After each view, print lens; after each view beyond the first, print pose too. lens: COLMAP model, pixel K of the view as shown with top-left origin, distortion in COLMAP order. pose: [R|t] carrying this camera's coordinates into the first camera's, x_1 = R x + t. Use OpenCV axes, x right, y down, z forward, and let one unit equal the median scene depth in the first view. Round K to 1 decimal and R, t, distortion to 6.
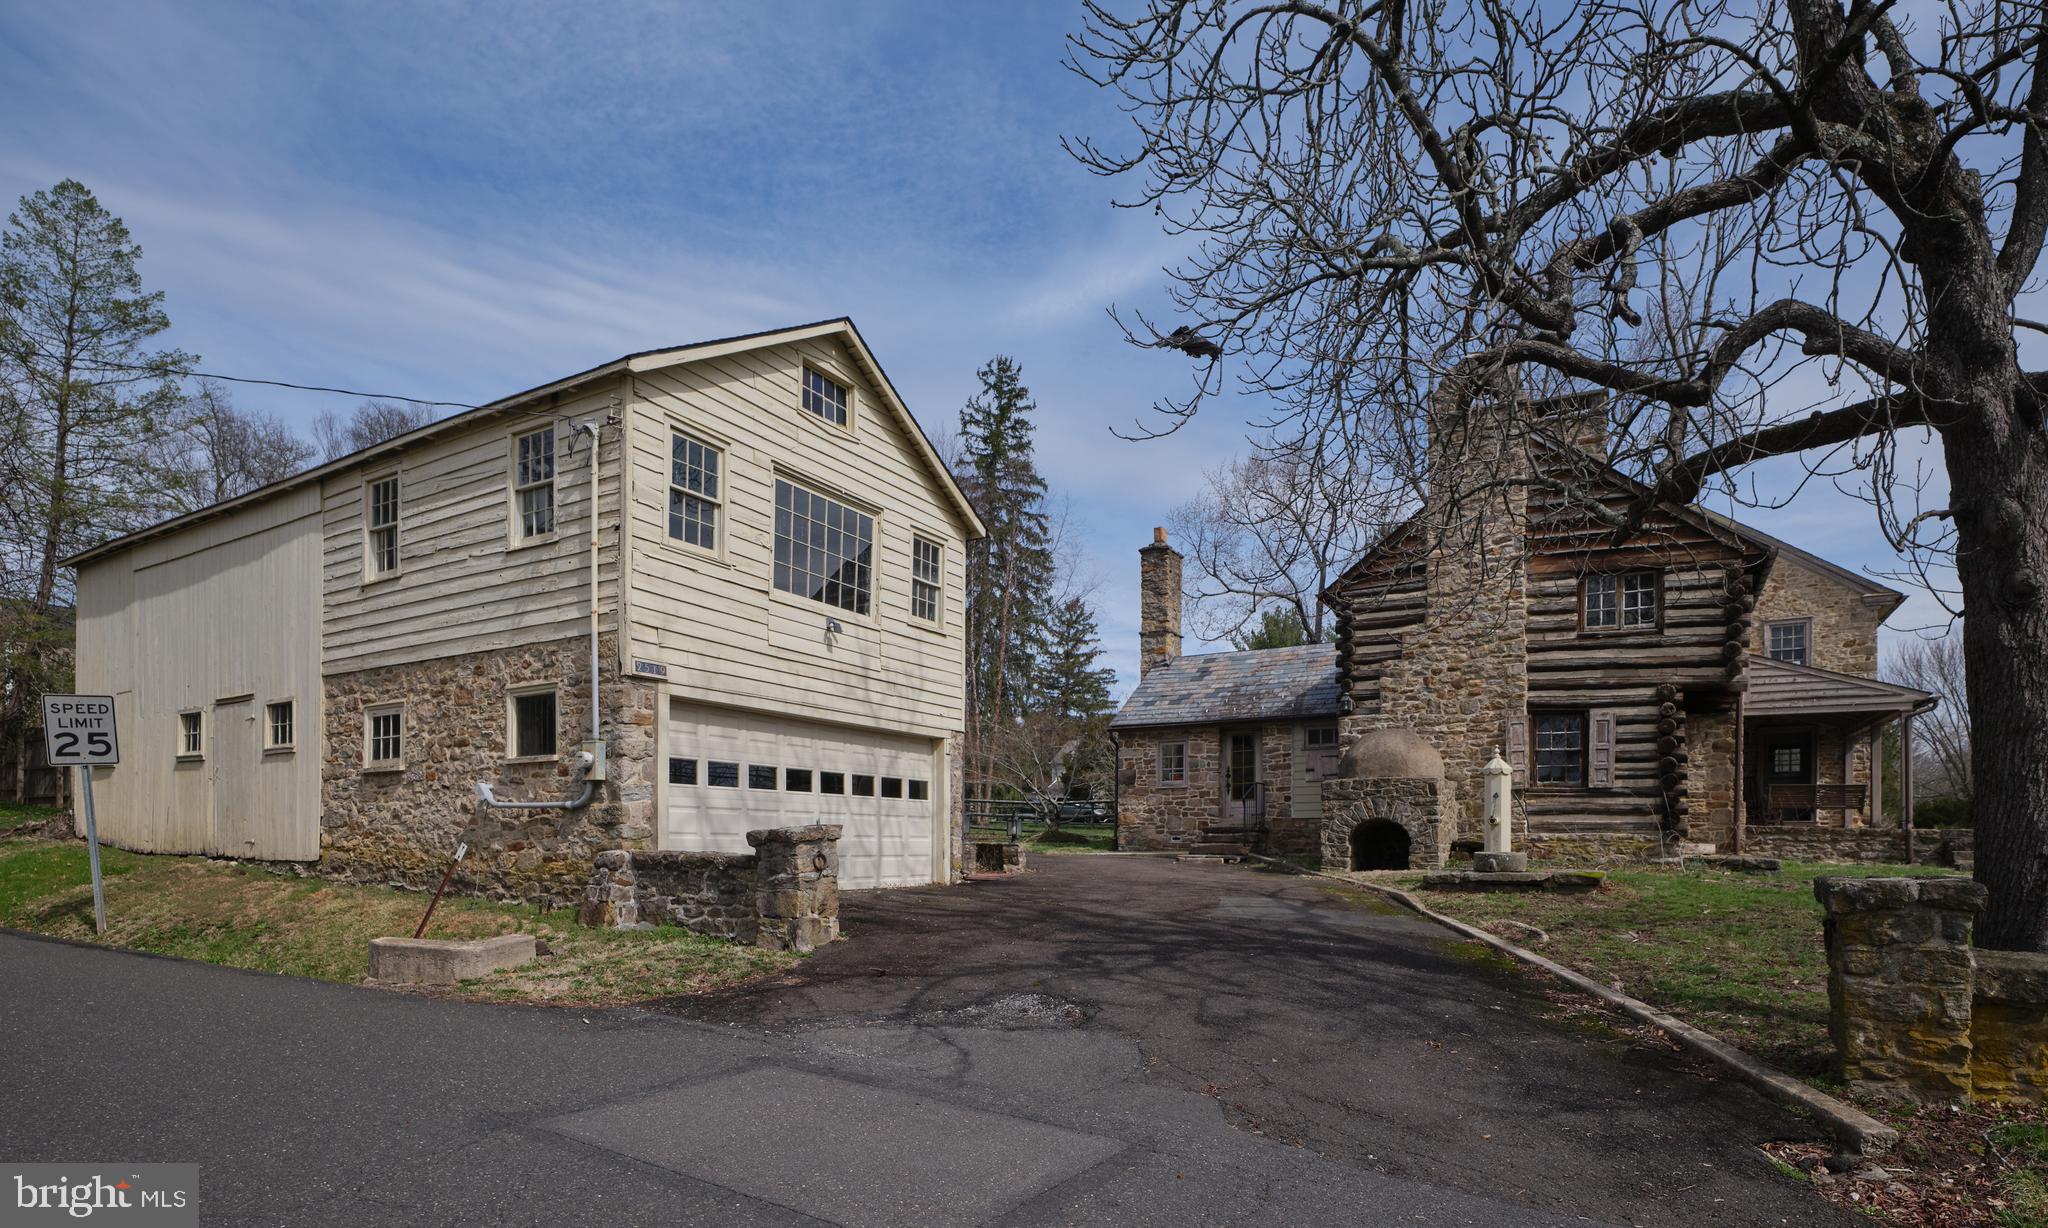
lens RADIAL K [[1026.9, 0, 1024.7], [0, 1026.9, 829.6], [0, 0, 1]] dist [-0.001954, -0.000217]
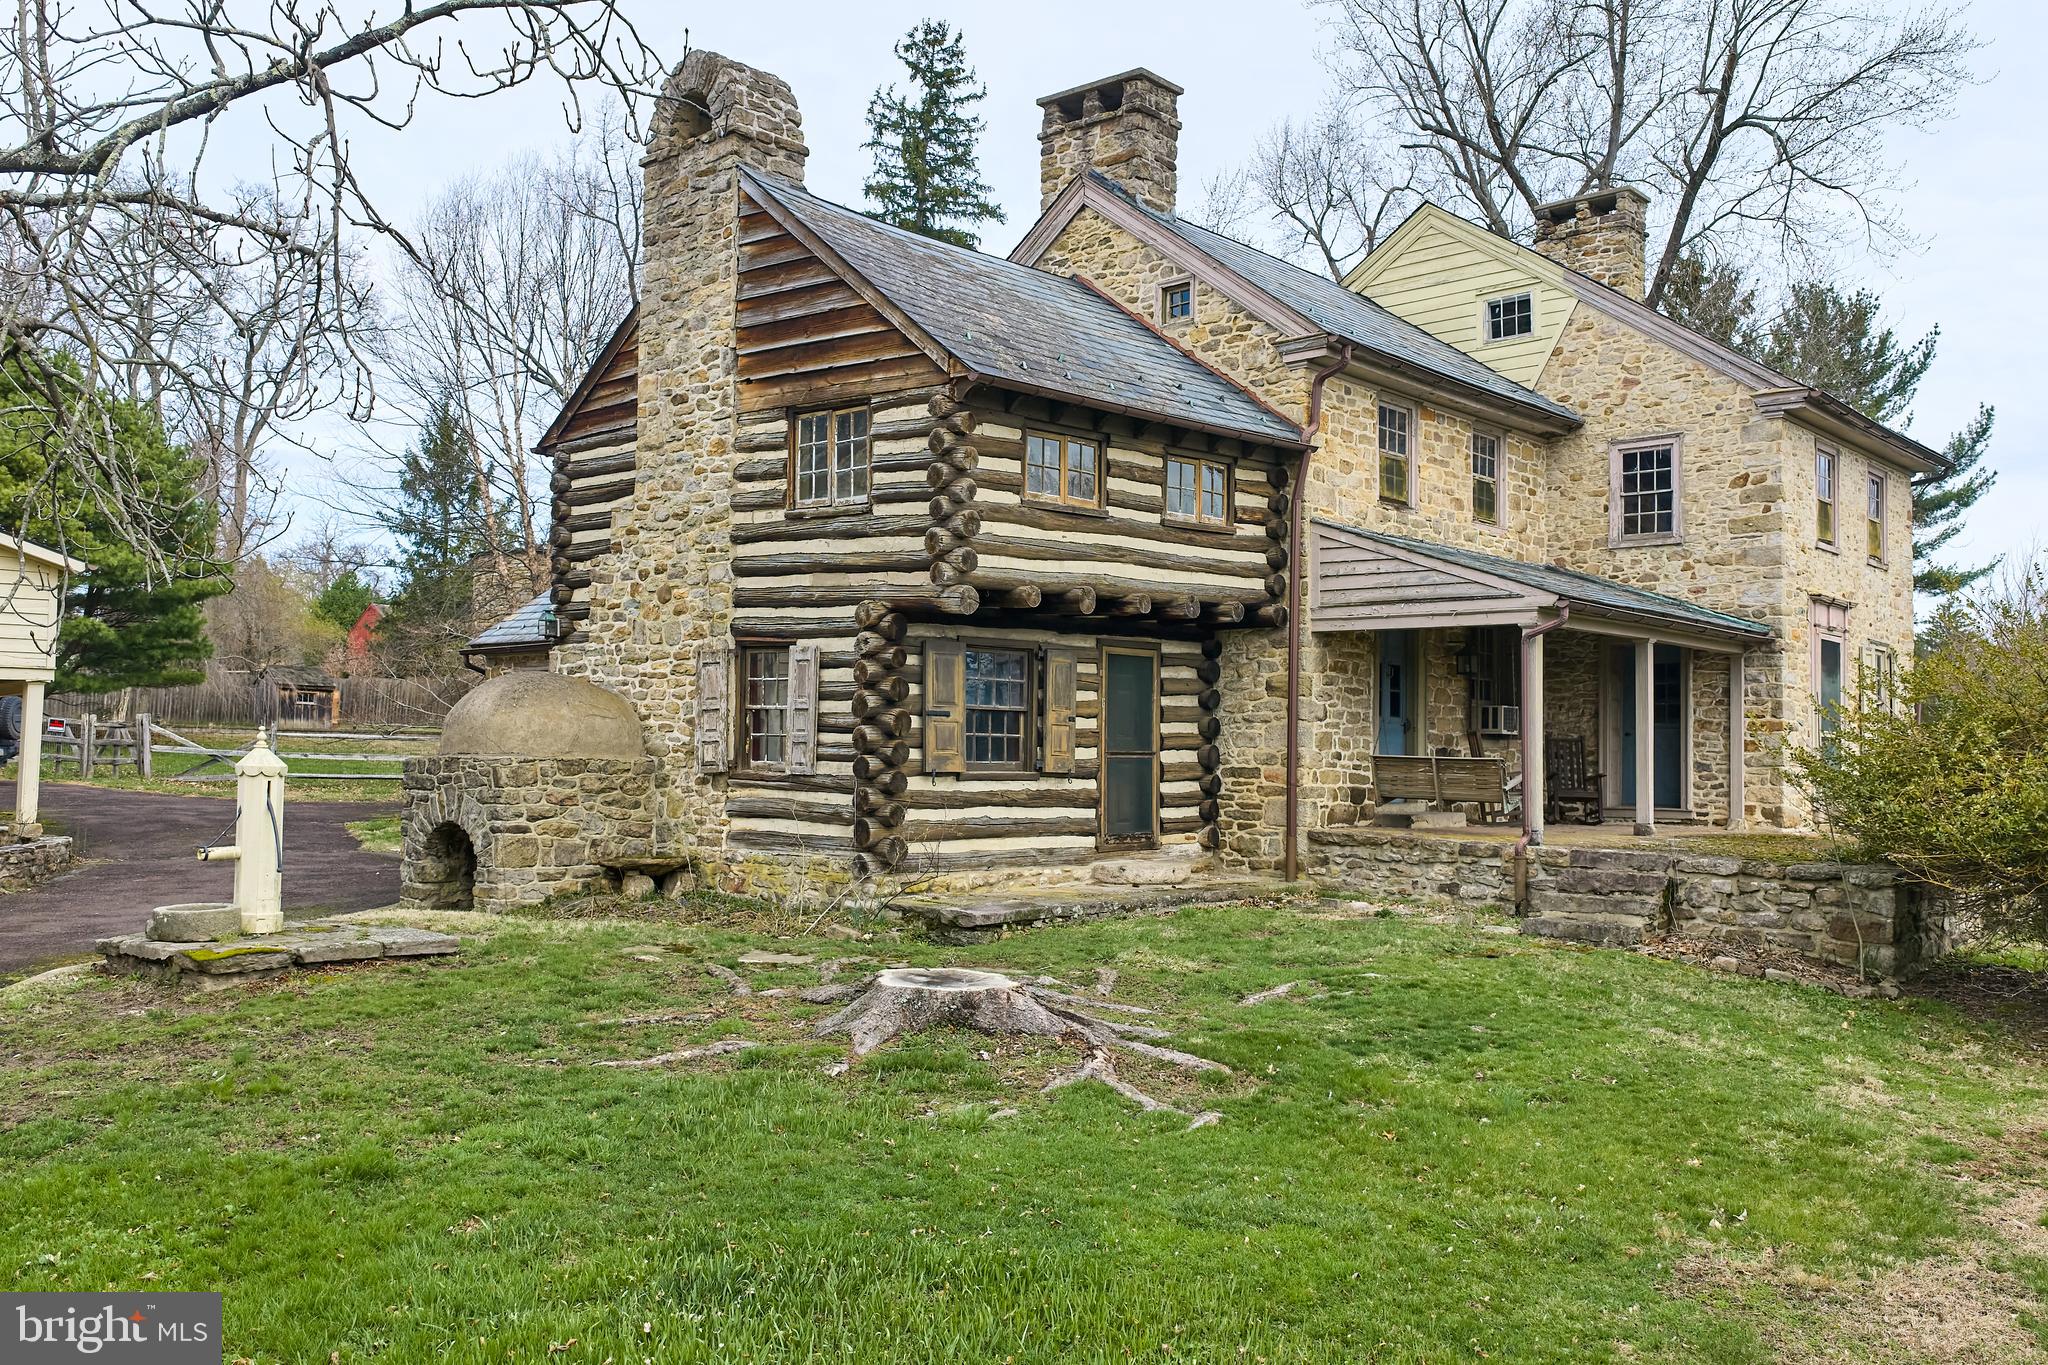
lens RADIAL K [[1653.8, 0, 1024.0], [0, 1653.8, 682.5], [0, 0, 1]] dist [0.006080, 0.000662]
pose [[0.978222, -0.001950, -0.207551, 0.834887], [-0.005544, 0.999354, -0.035518, -0.057395], [0.207486, 0.035895, 0.977579, 0.096219]]
